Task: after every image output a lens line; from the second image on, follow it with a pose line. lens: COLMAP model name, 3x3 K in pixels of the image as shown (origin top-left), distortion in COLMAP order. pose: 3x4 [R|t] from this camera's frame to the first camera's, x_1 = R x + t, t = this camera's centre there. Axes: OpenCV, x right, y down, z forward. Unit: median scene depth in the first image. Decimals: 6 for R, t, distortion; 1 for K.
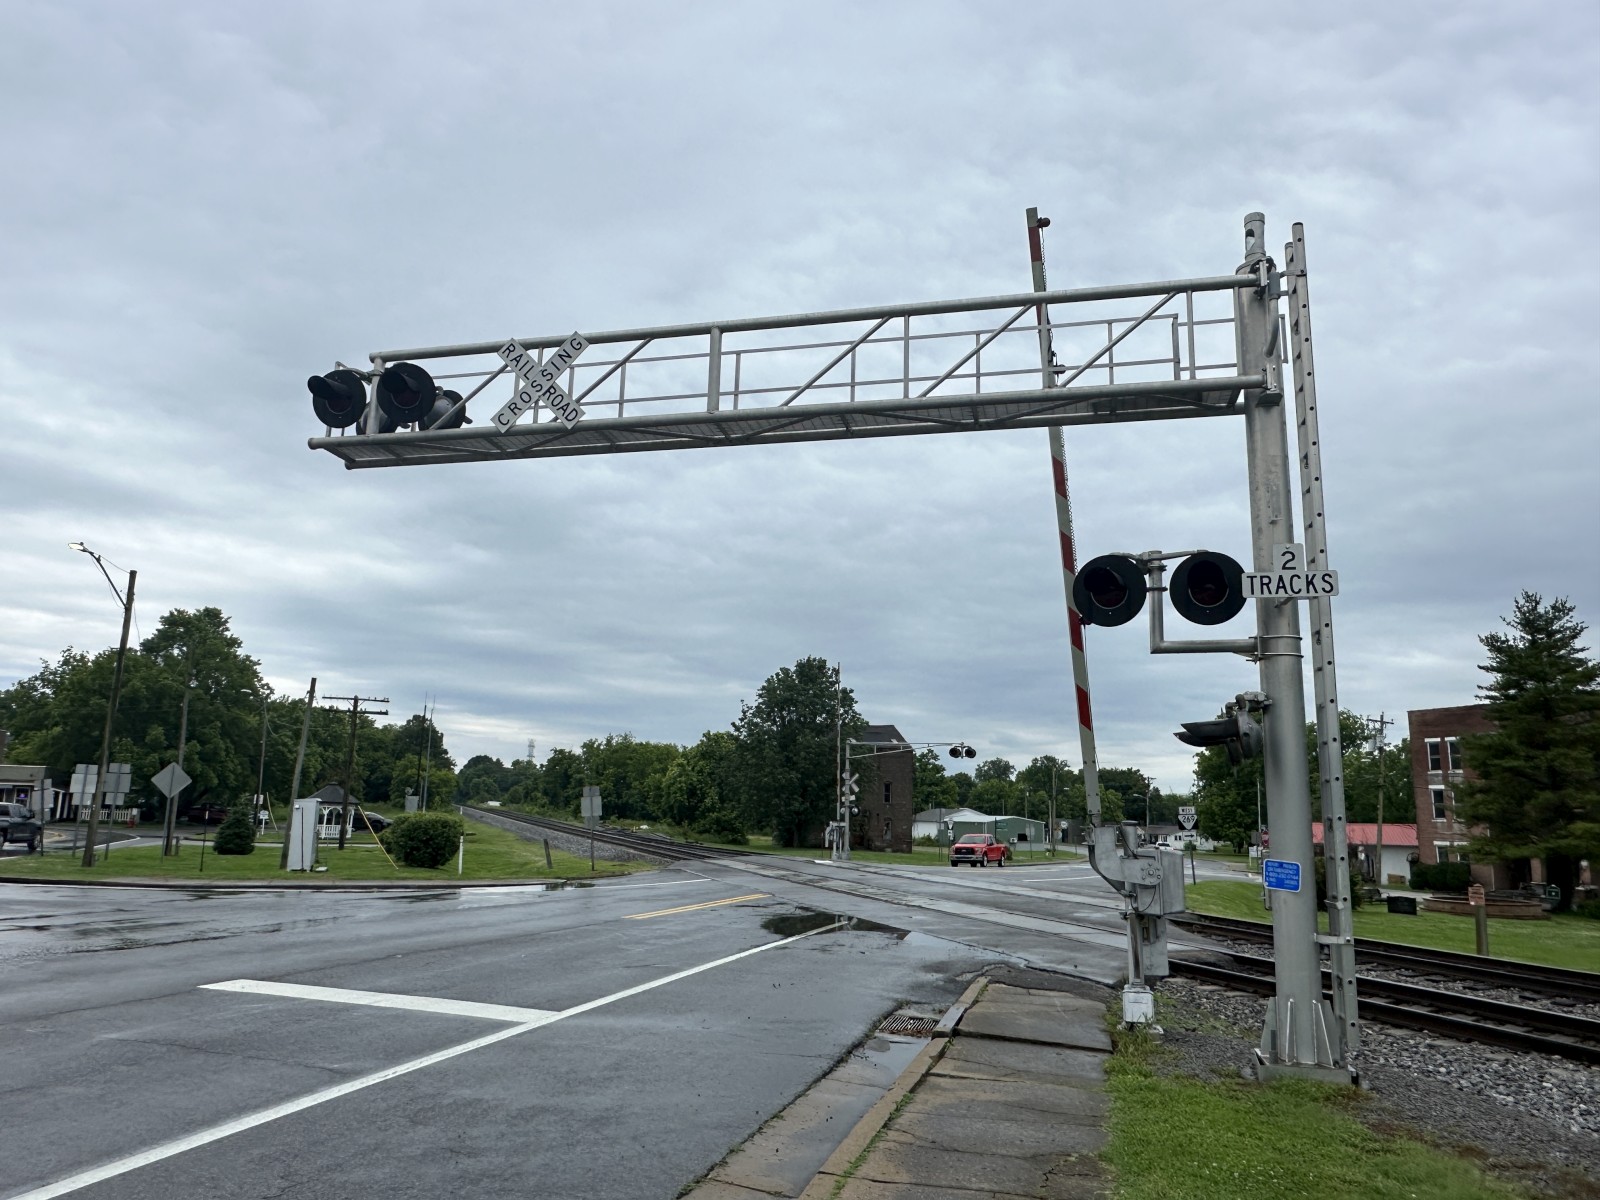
lens RADIAL K [[1086.4, 0, 800.0], [0, 1086.4, 600.0], [0, 0, 1]] dist [-0.034318, -0.000594]
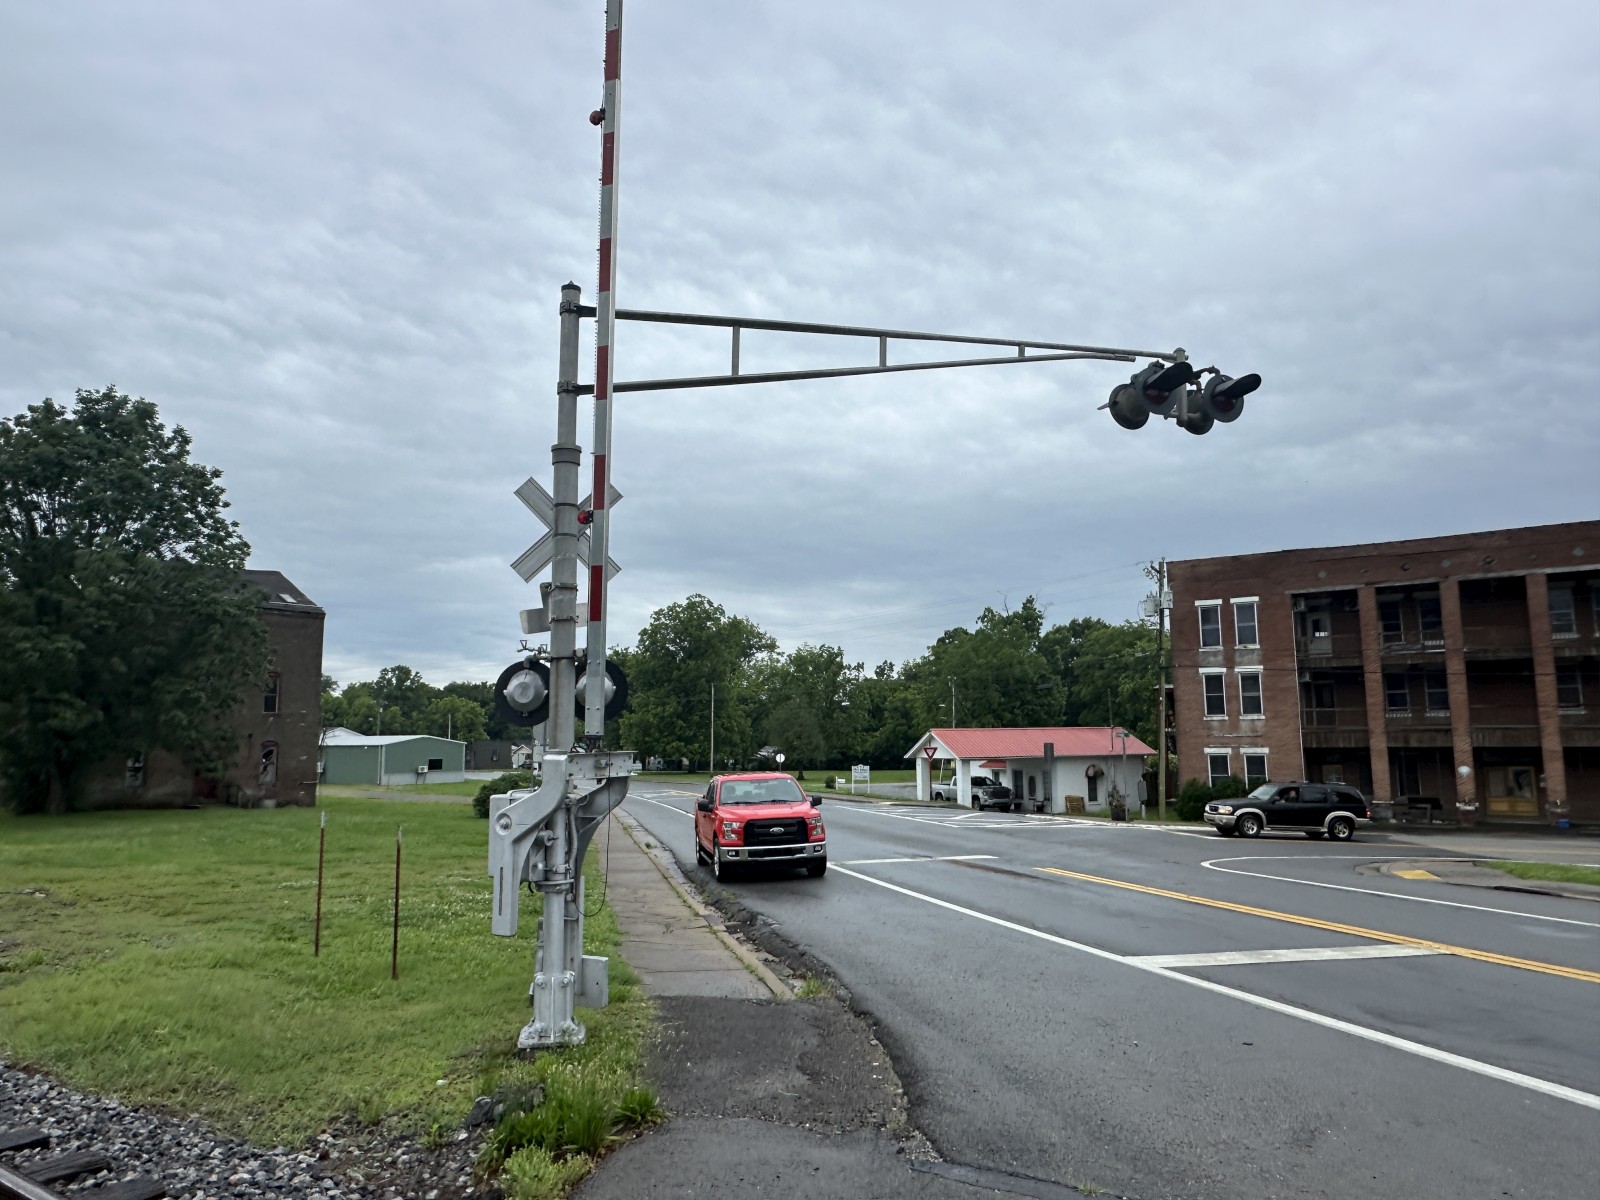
lens RADIAL K [[1046.4, 0, 800.0], [0, 1046.4, 600.0], [0, 0, 1]] dist [-0.002282, -0.001246]
pose [[0.804518, 0.045127, 0.592211, -0.018536], [-0.085314, 0.995549, 0.040038, 0.119522], [-0.587768, -0.082735, 0.804788, 0.590440]]
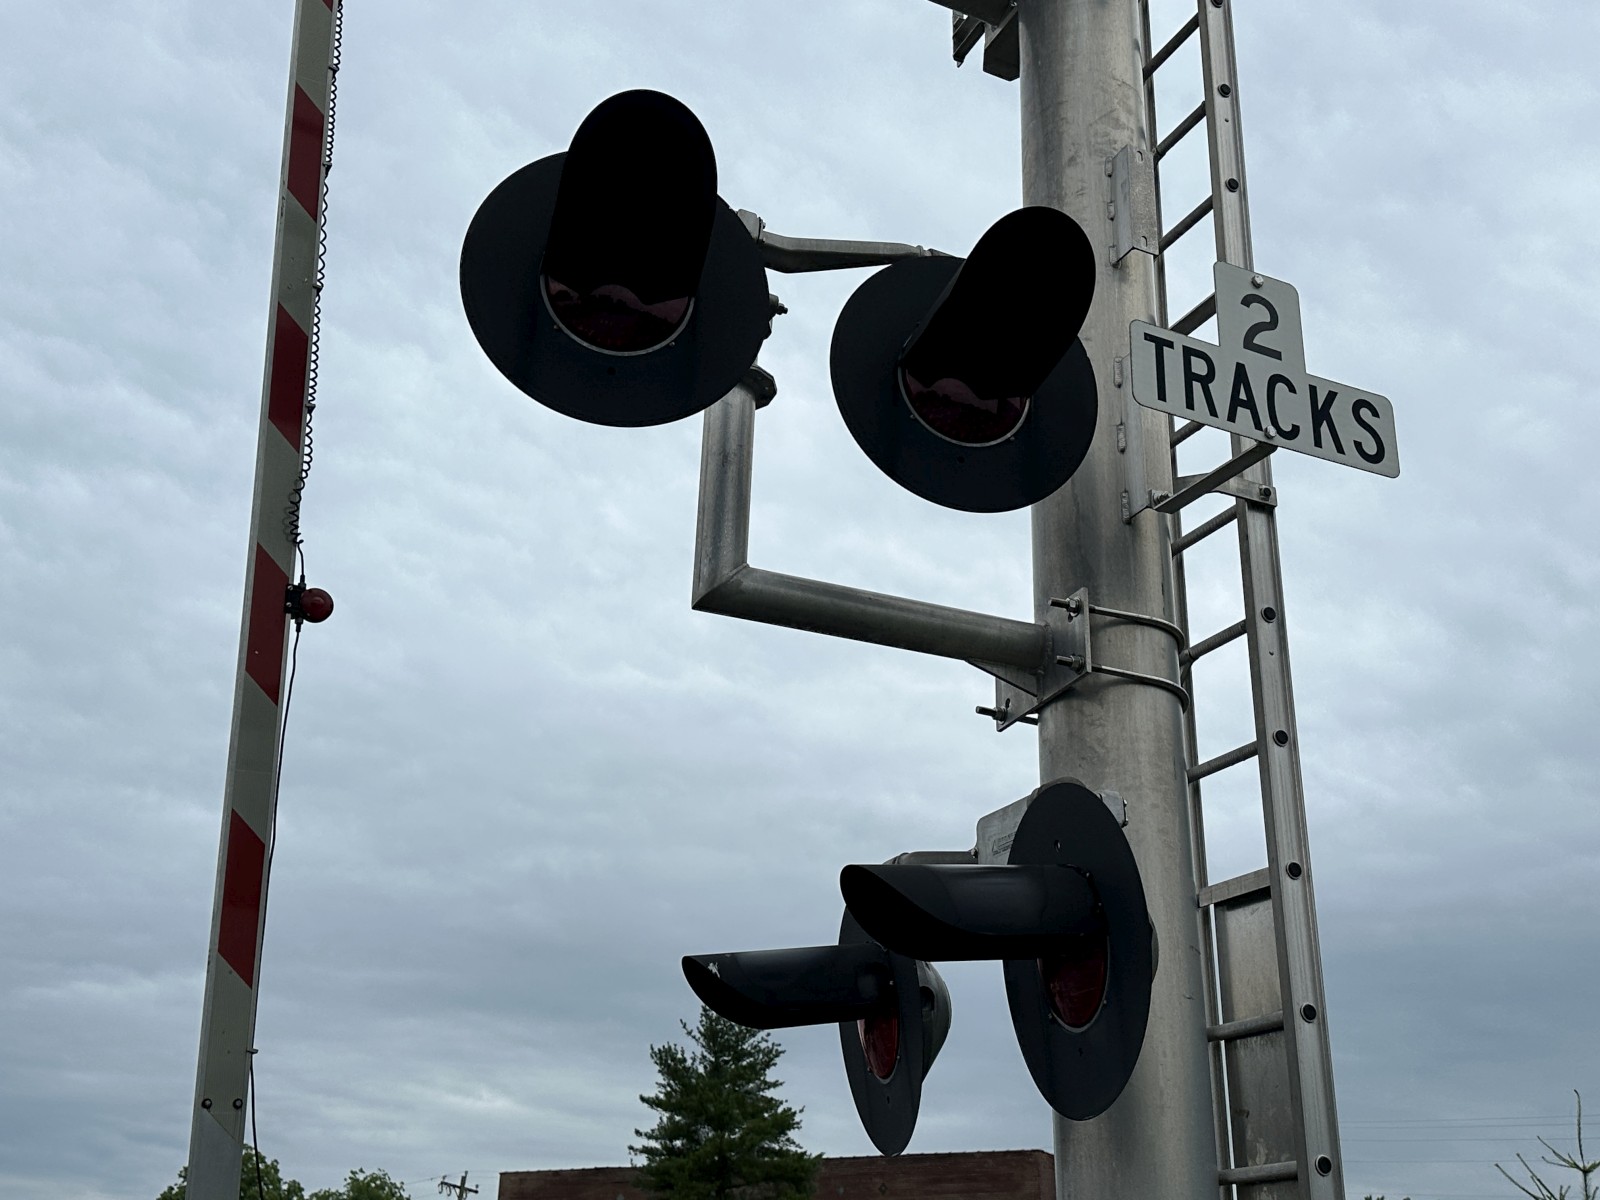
lens RADIAL K [[1746.9, 0, 800.0], [0, 1746.9, 600.0], [0, 0, 1]] dist [0.074317, 0.005428]
pose [[0.767864, 0.249258, 0.590132, 0.015699], [-0.123921, 0.961593, -0.244912, 0.021625], [-0.628513, 0.114930, 0.769261, 0.101683]]
